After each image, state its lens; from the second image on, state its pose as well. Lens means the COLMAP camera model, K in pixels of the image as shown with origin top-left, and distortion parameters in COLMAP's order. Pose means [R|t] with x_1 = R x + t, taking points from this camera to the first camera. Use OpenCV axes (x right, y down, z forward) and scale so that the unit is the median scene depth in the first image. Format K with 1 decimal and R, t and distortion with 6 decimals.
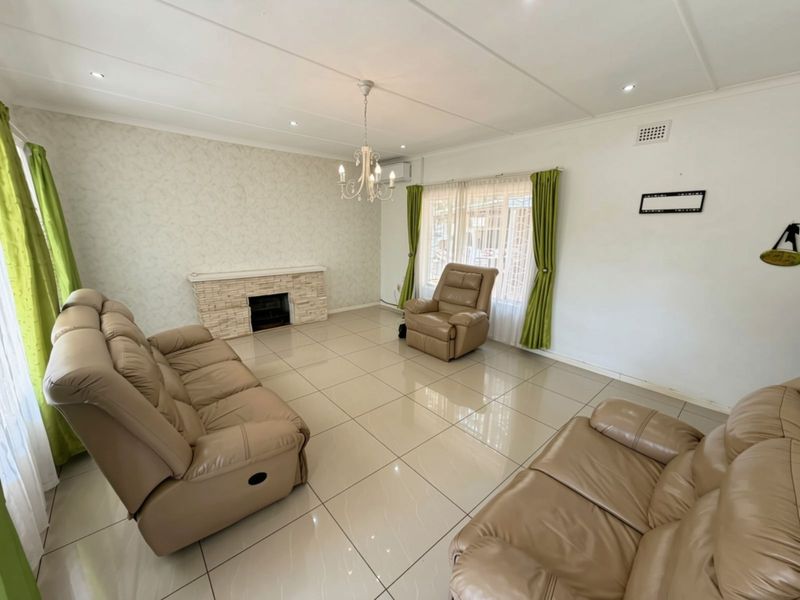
lens RADIAL K [[319.4, 0, 397.5], [0, 319.4, 300.4], [0, 0, 1]] dist [0.002046, -0.000020]
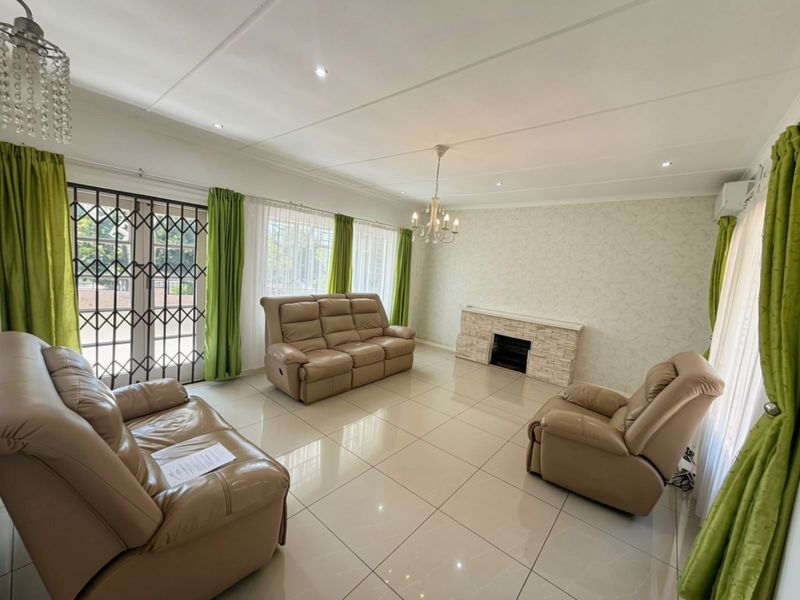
lens RADIAL K [[319.4, 0, 397.5], [0, 319.4, 300.4], [0, 0, 1]] dist [0.002046, -0.000020]
pose [[0.145632, 0.104516, -0.983803, 0.642986], [-0.305688, 0.950499, 0.055727, -0.085985], [0.940928, 0.292621, 0.170373, 0.468015]]
